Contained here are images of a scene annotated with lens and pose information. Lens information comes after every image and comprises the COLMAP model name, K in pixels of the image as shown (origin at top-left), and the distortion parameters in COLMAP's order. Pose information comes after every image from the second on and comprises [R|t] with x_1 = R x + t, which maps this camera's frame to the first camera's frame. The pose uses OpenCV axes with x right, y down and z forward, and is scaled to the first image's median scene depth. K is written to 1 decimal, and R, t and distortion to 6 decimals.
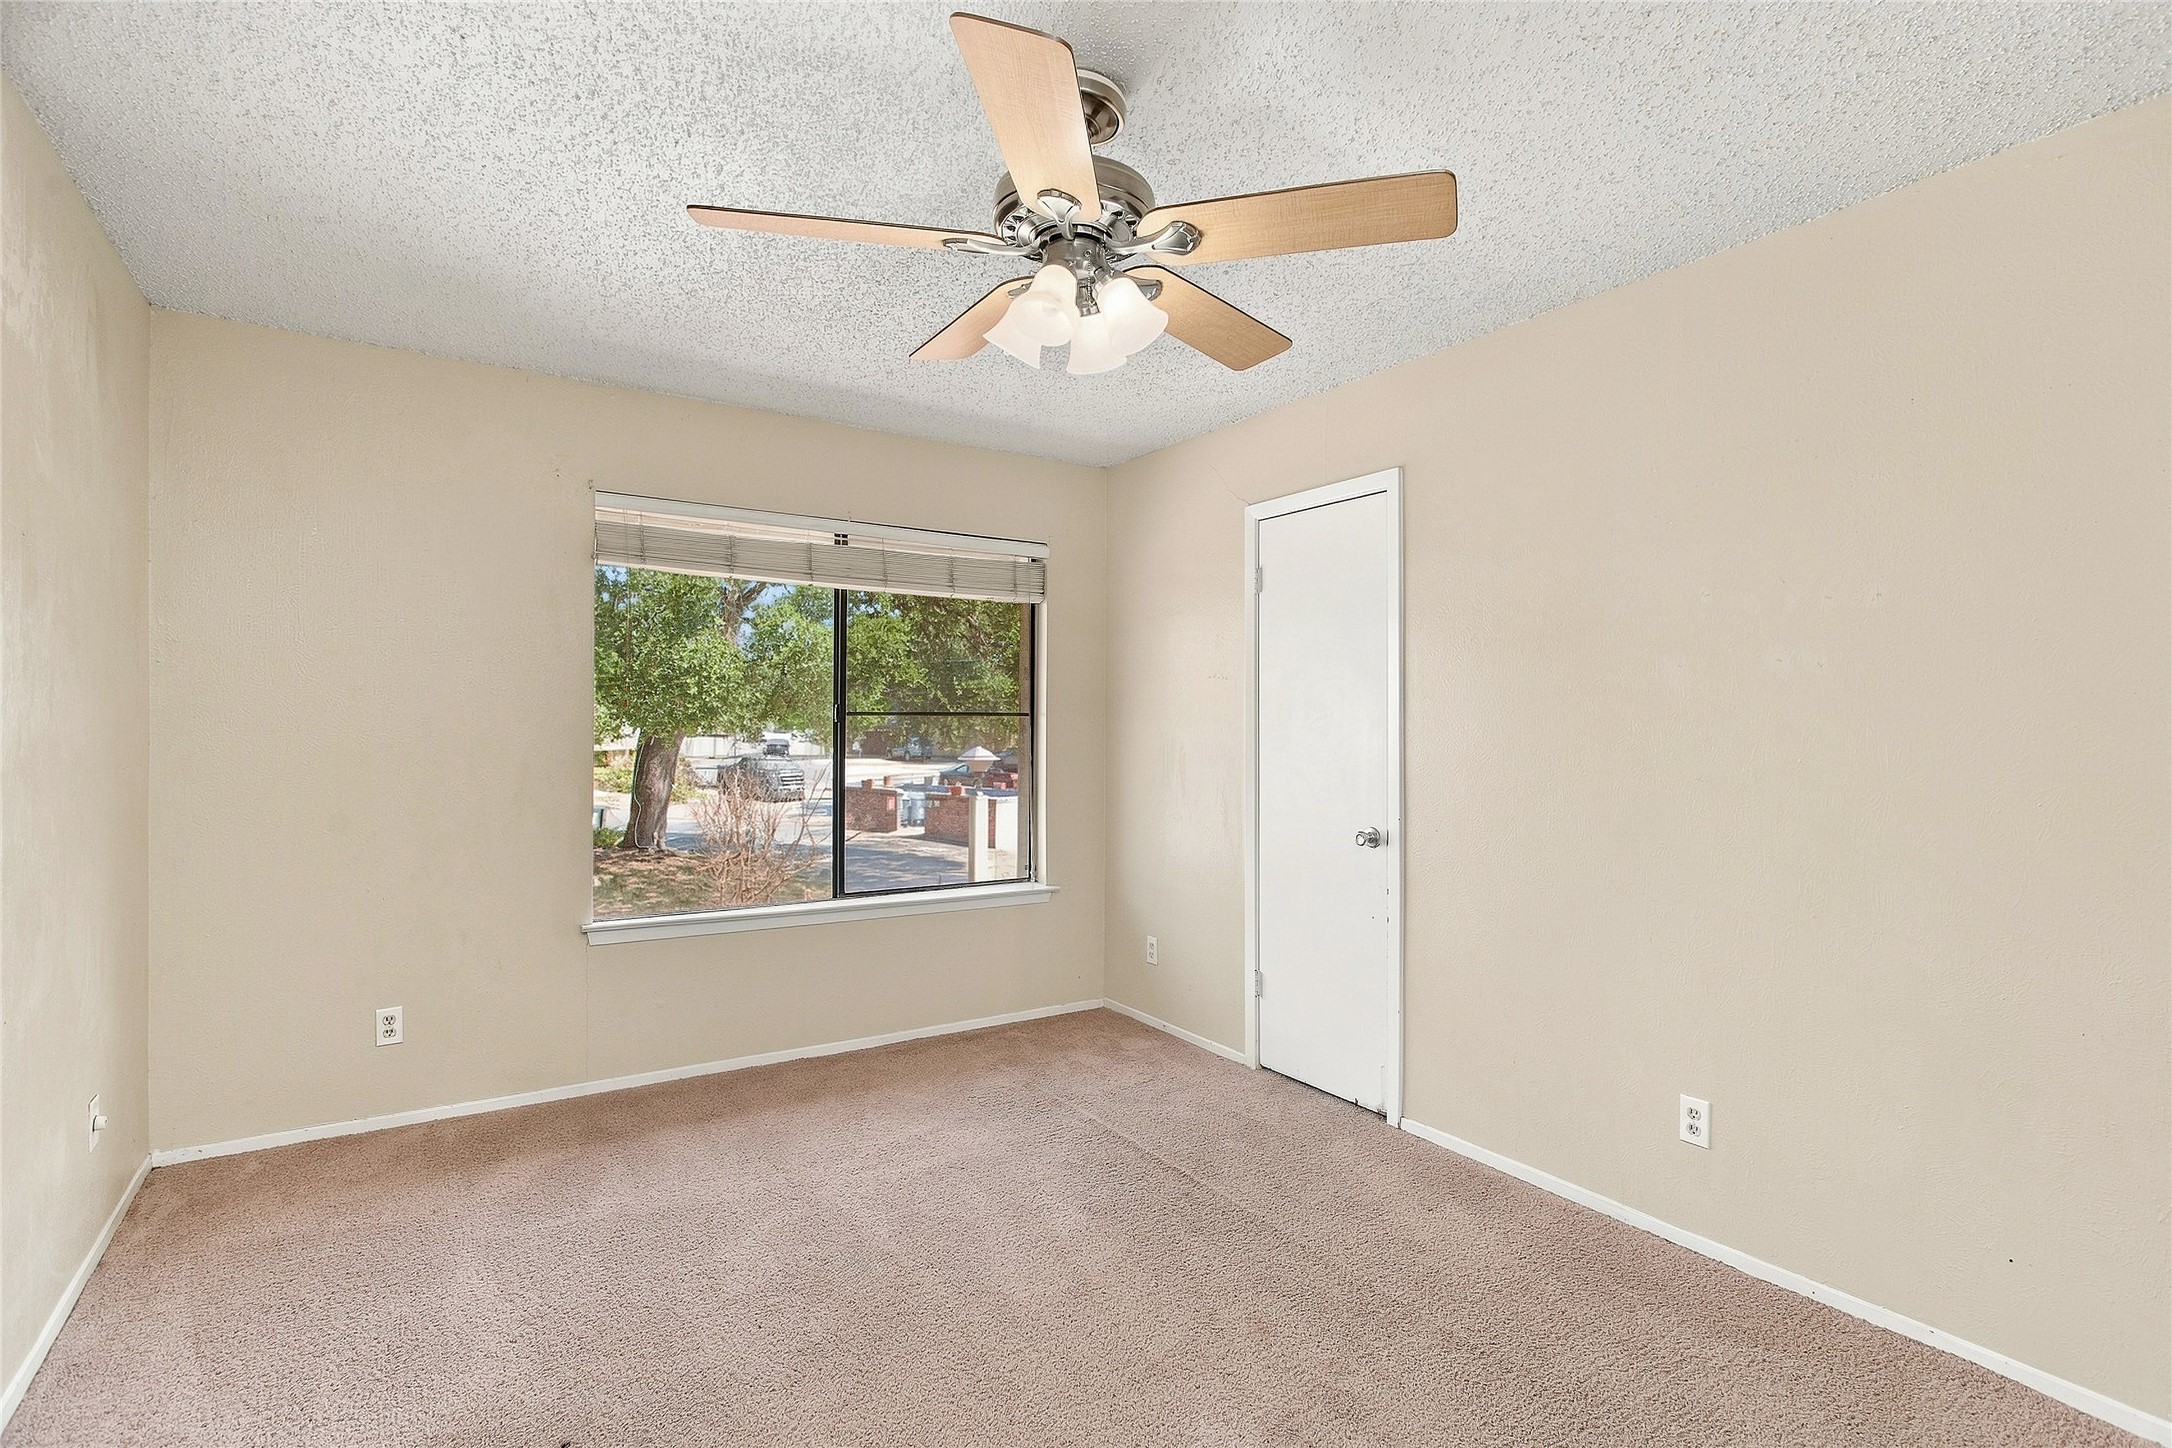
lens RADIAL K [[1055.2, 0, 1092.2], [0, 1055.2, 744.8], [0, 0, 1]] dist [0.000176, -0.000208]
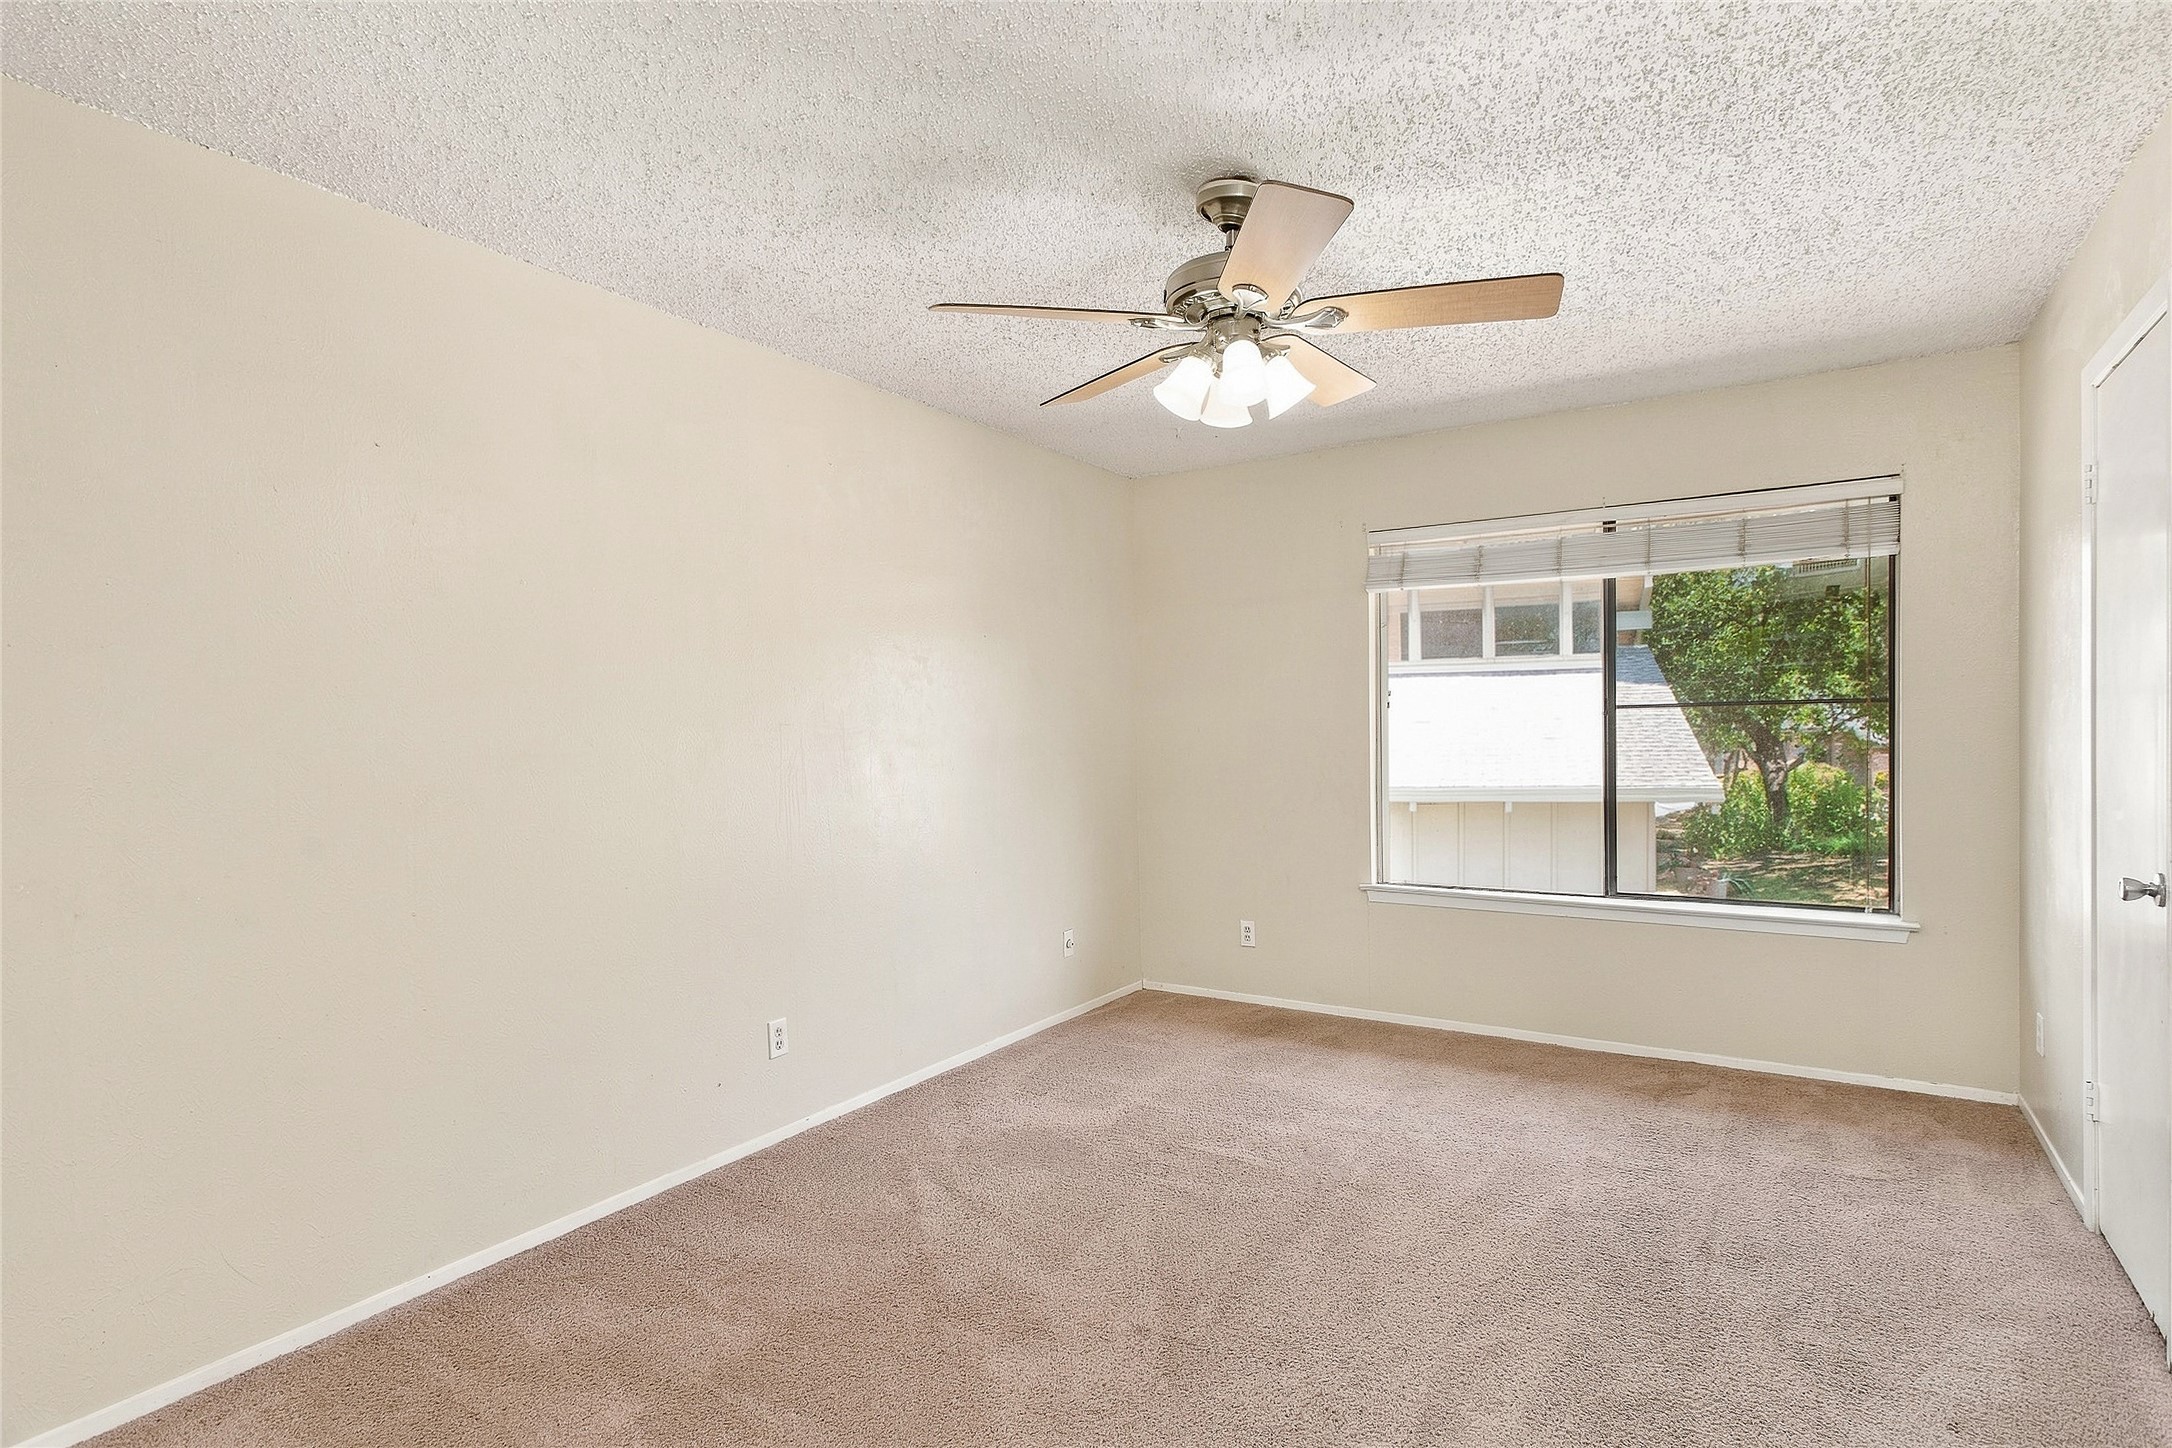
lens RADIAL K [[1055.2, 0, 1092.2], [0, 1055.2, 744.8], [0, 0, 1]] dist [0.000176, -0.000208]
pose [[0.422267, -0.003106, -0.906466, 0.461769], [-0.005816, 0.999964, -0.006136, 0.016598], [0.906453, 0.007863, 0.422234, 0.163298]]
